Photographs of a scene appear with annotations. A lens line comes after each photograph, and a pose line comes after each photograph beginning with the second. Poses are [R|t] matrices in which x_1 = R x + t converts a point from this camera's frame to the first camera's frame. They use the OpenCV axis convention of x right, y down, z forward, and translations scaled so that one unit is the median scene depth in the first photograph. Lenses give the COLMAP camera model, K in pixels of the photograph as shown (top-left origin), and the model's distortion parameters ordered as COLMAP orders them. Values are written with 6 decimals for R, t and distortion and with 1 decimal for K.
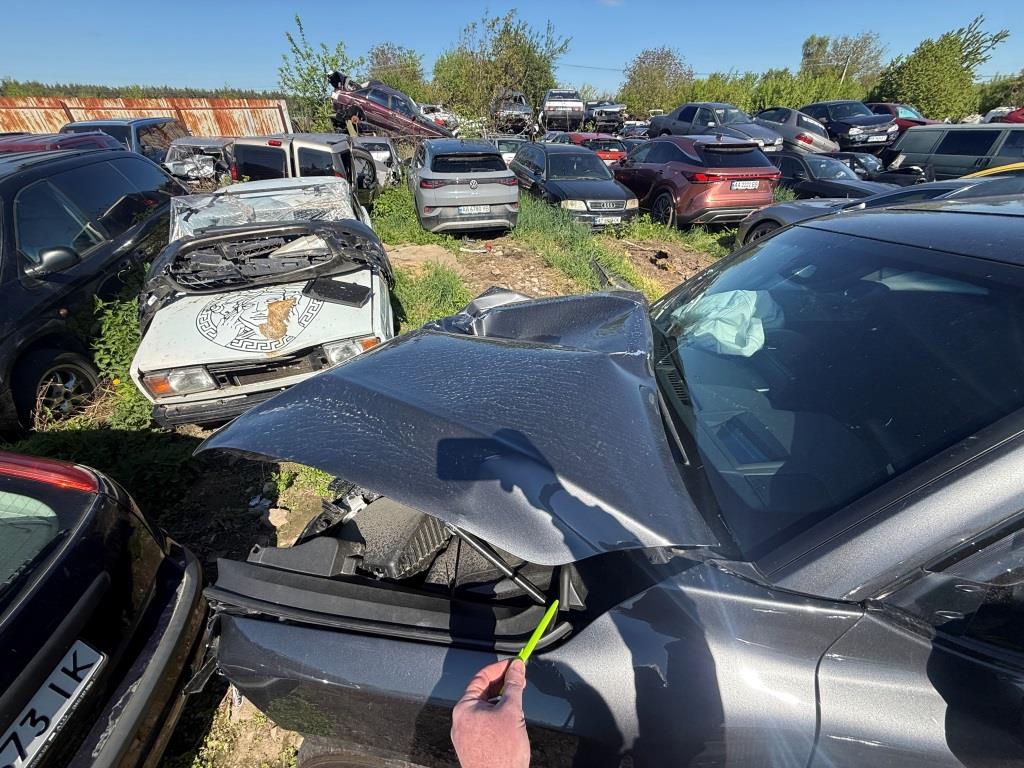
lens RADIAL K [[408.2, 0, 517.7], [0, 408.2, 387.3], [0, 0, 1]] dist [0.003343, -0.000753]
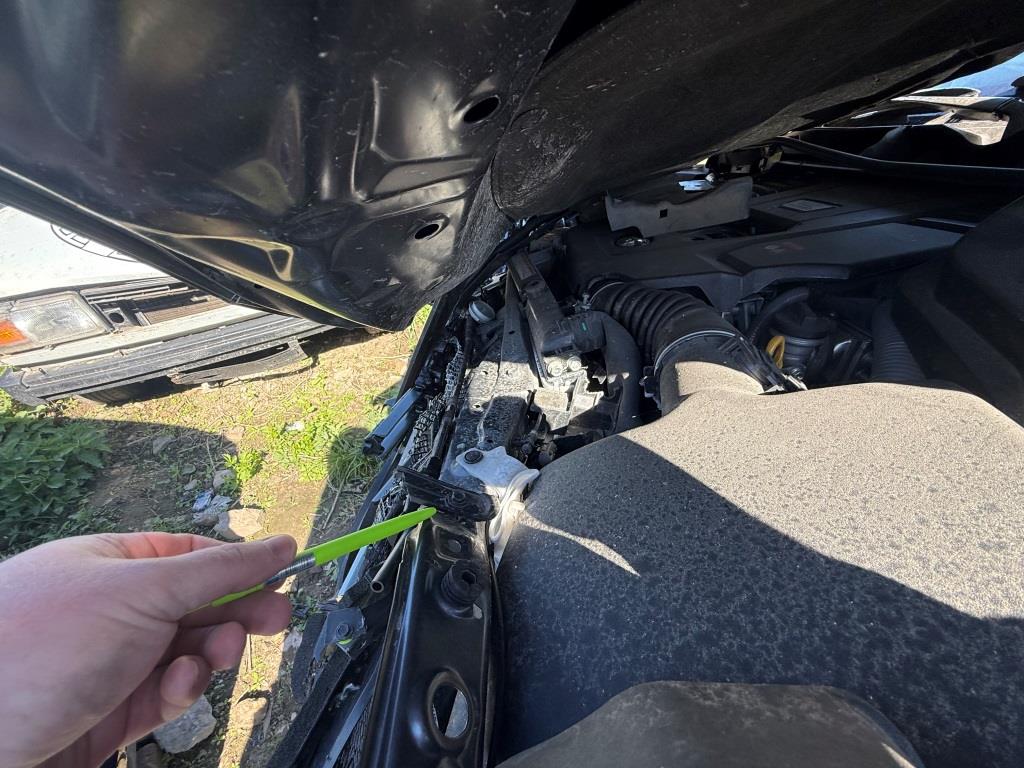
lens RADIAL K [[408.2, 0, 517.7], [0, 408.2, 384.7], [0, 0, 1]] dist [0.003343, -0.000753]
pose [[0.990395, -0.101693, 0.093680, -0.058020], [0.094148, 0.992199, 0.081720, 0.026901], [-0.101259, -0.072115, 0.992243, 0.096976]]
